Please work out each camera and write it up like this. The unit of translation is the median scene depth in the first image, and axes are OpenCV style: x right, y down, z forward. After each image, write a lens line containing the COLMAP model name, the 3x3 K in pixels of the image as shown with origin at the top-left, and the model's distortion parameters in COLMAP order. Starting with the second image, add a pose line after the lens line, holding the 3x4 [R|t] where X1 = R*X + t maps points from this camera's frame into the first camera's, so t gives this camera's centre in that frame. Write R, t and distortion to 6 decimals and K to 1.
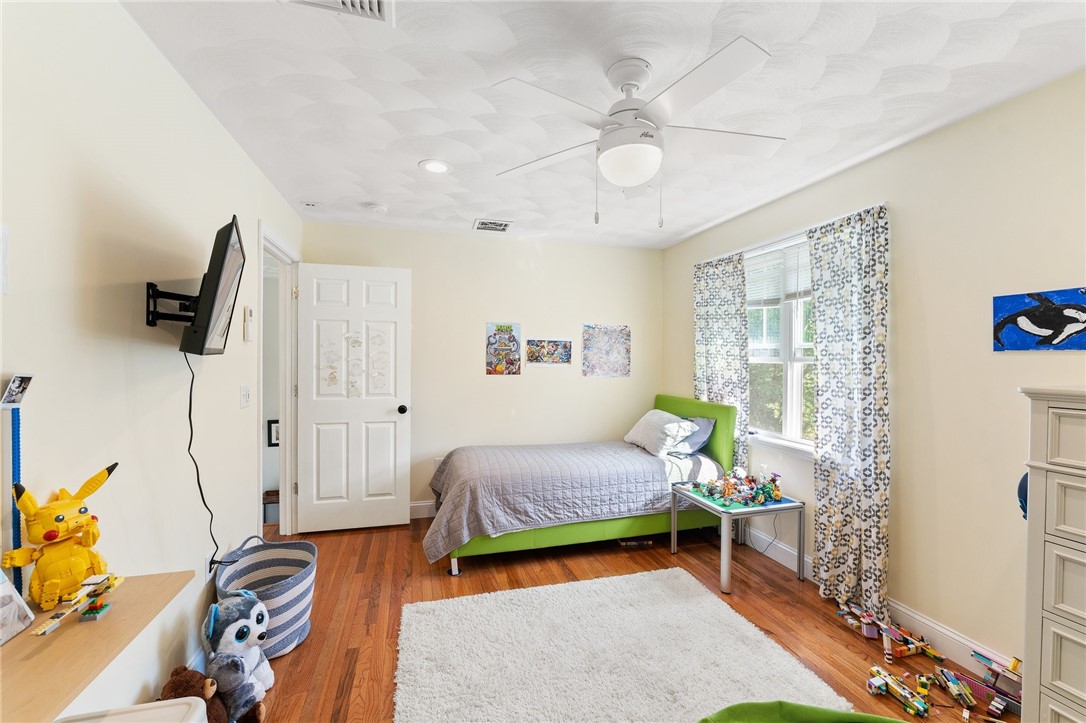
lens RADIAL K [[454.5, 0, 543.0], [0, 454.5, 361.5], [0, 0, 1]] dist [-0.000584, -0.000039]
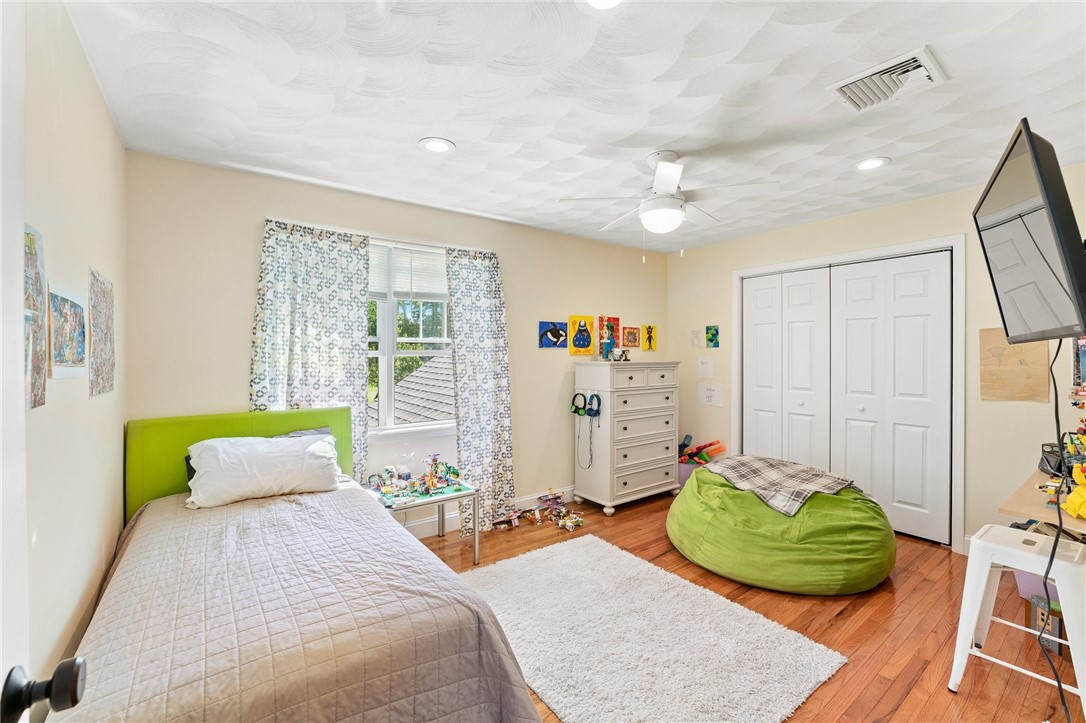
lens RADIAL K [[454.5, 0, 543.0], [0, 454.5, 361.5], [0, 0, 1]] dist [-0.000584, -0.000039]
pose [[-0.351007, -0.018380, 0.936192, -0.956933], [0.010748, 0.999662, 0.023656, -0.008692], [-0.936311, 0.018366, -0.350691, 1.719424]]
